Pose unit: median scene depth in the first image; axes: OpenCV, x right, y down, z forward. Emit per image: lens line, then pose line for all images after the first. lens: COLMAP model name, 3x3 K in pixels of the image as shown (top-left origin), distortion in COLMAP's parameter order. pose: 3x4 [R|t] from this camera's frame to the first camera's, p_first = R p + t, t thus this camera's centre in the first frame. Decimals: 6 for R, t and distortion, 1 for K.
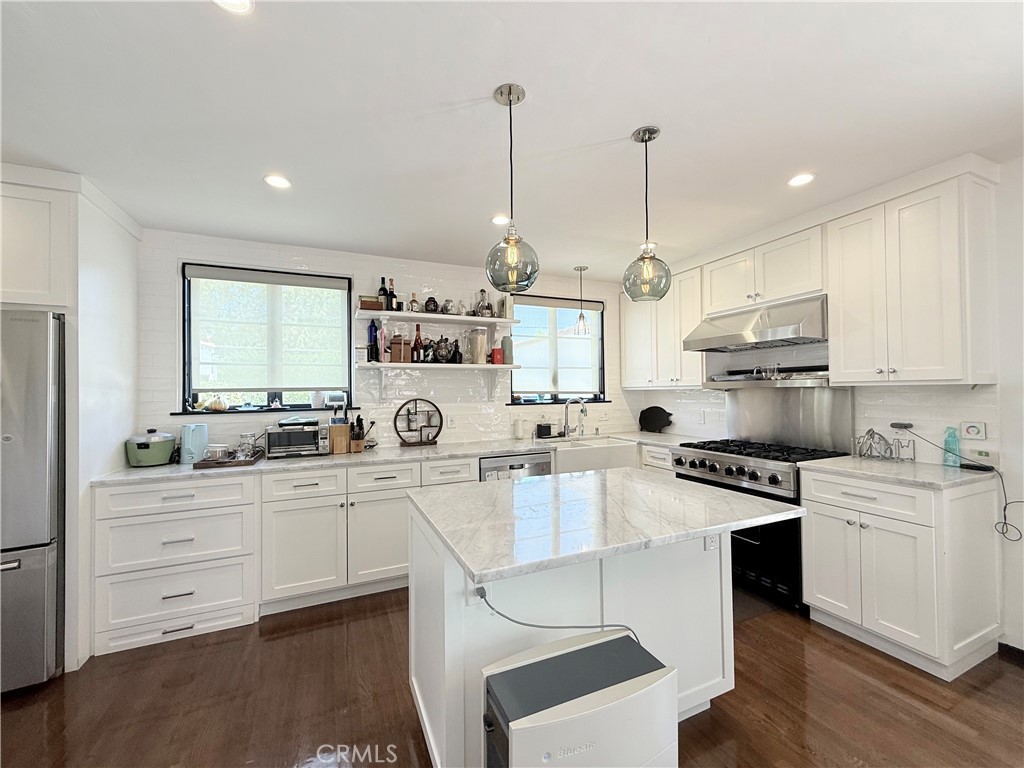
lens RADIAL K [[412.6, 0, 512.0], [0, 412.6, 384.0], [0, 0, 1]] dist [0.001436, 0.000167]
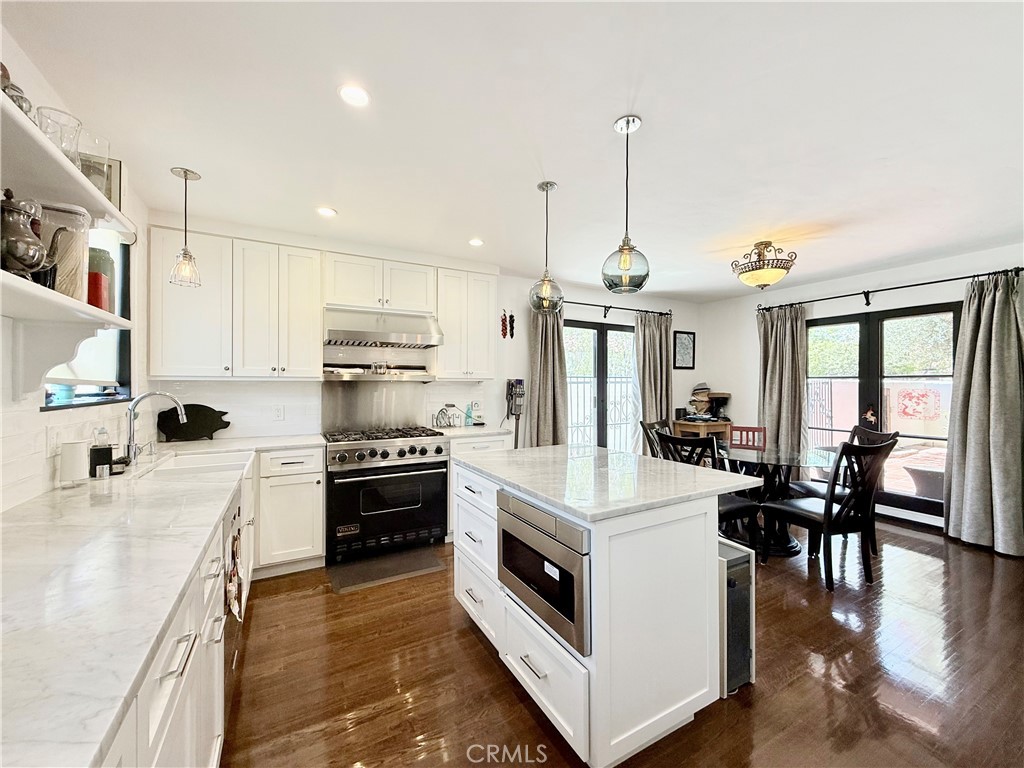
lens RADIAL K [[412.6, 0, 512.0], [0, 412.6, 384.0], [0, 0, 1]] dist [0.001436, 0.000167]
pose [[-0.081272, 0.012486, 0.996614, -0.540777], [-0.019432, 0.999712, -0.014110, 0.024484], [-0.996503, -0.020512, -0.081006, 0.653774]]
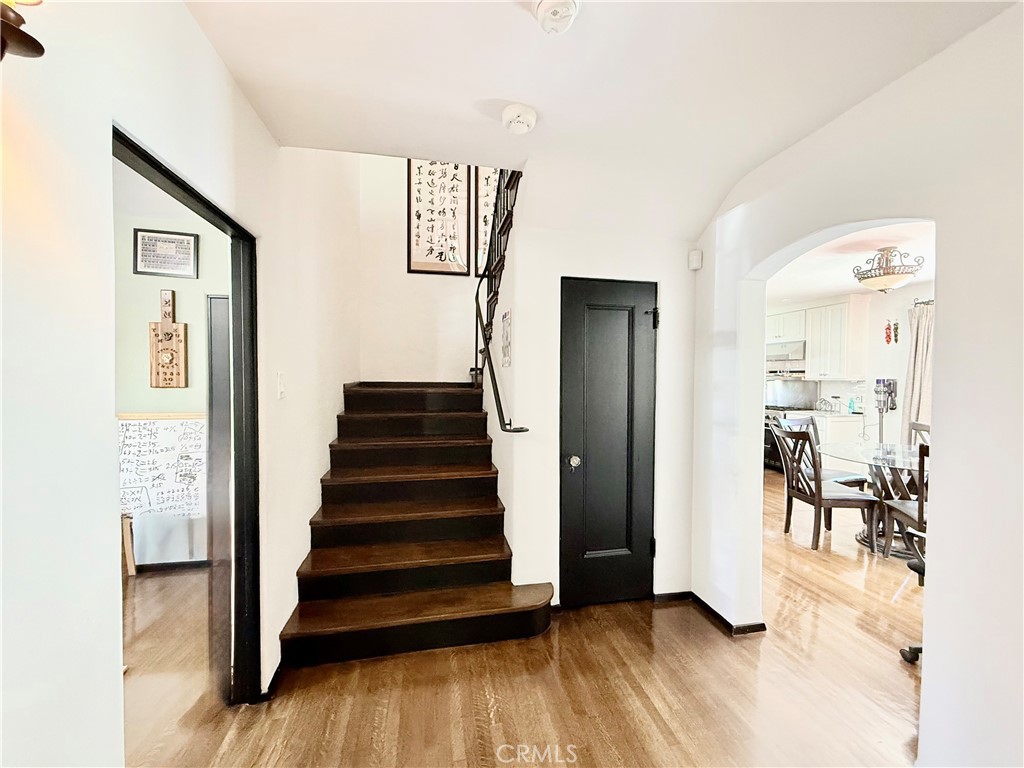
lens RADIAL K [[412.6, 0, 512.0], [0, 412.6, 384.0], [0, 0, 1]] dist [0.001436, 0.000167]
pose [[0.977172, 0.023836, -0.211108, -0.276975], [-0.015219, 0.998987, 0.042350, -0.034863], [0.211904, -0.038170, 0.976545, -1.260208]]
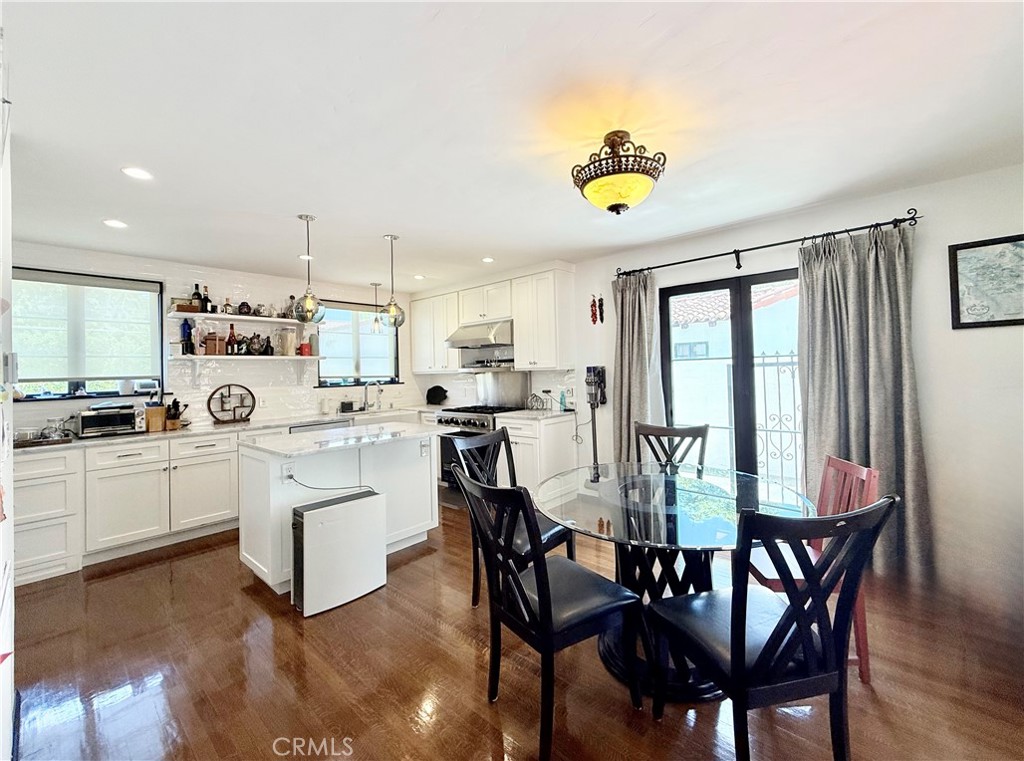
lens RADIAL K [[422.5, 0, 532.9], [0, 422.5, 364.5], [0, 0, 1]] dist [0.000017, -0.000077]
pose [[0.903400, -0.005439, 0.428765, 0.043346], [0.007557, 0.999966, -0.003238, -0.012275], [-0.428733, 0.006166, 0.903410, -0.530010]]
